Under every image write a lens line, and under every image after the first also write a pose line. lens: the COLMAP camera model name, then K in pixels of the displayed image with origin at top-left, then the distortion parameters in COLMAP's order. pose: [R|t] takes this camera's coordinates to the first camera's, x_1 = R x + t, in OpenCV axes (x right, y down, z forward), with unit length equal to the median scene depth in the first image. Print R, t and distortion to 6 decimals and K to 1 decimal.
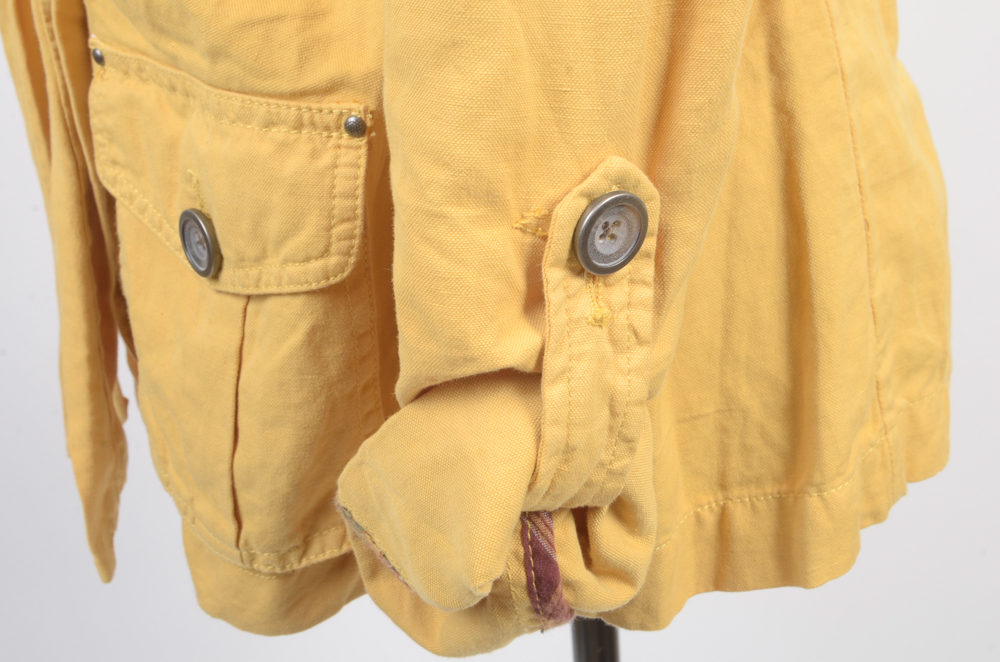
lens RADIAL K [[1462.5, 0, 487.6], [0, 1462.5, 333.8], [0, 0, 1]] dist [0.022489, 0.132496]
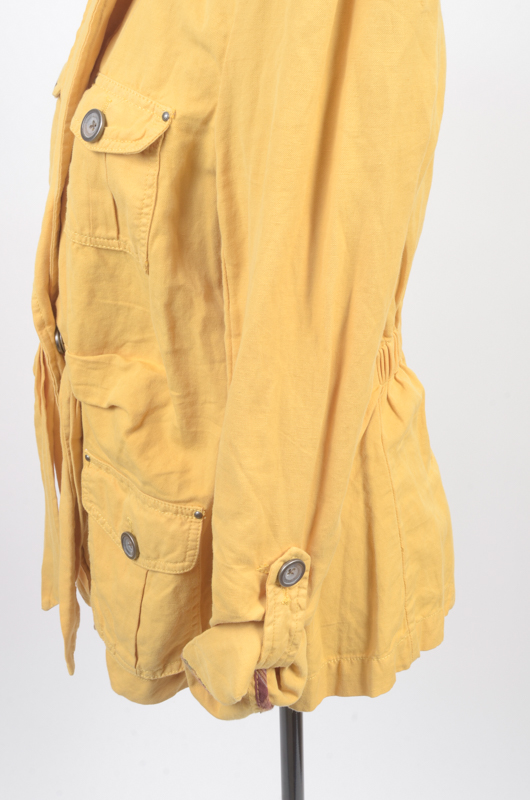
lens RADIAL K [[1170.0, 0, 266.0], [0, 1170.0, 410.6], [0, 0, 1]] dist [0.022489, 0.132496]
pose [[0.998571, 0.050580, 0.017225, -0.014251], [-0.050360, 0.998647, -0.012957, -0.278106], [-0.017857, 0.012071, 0.999768, -0.982940]]
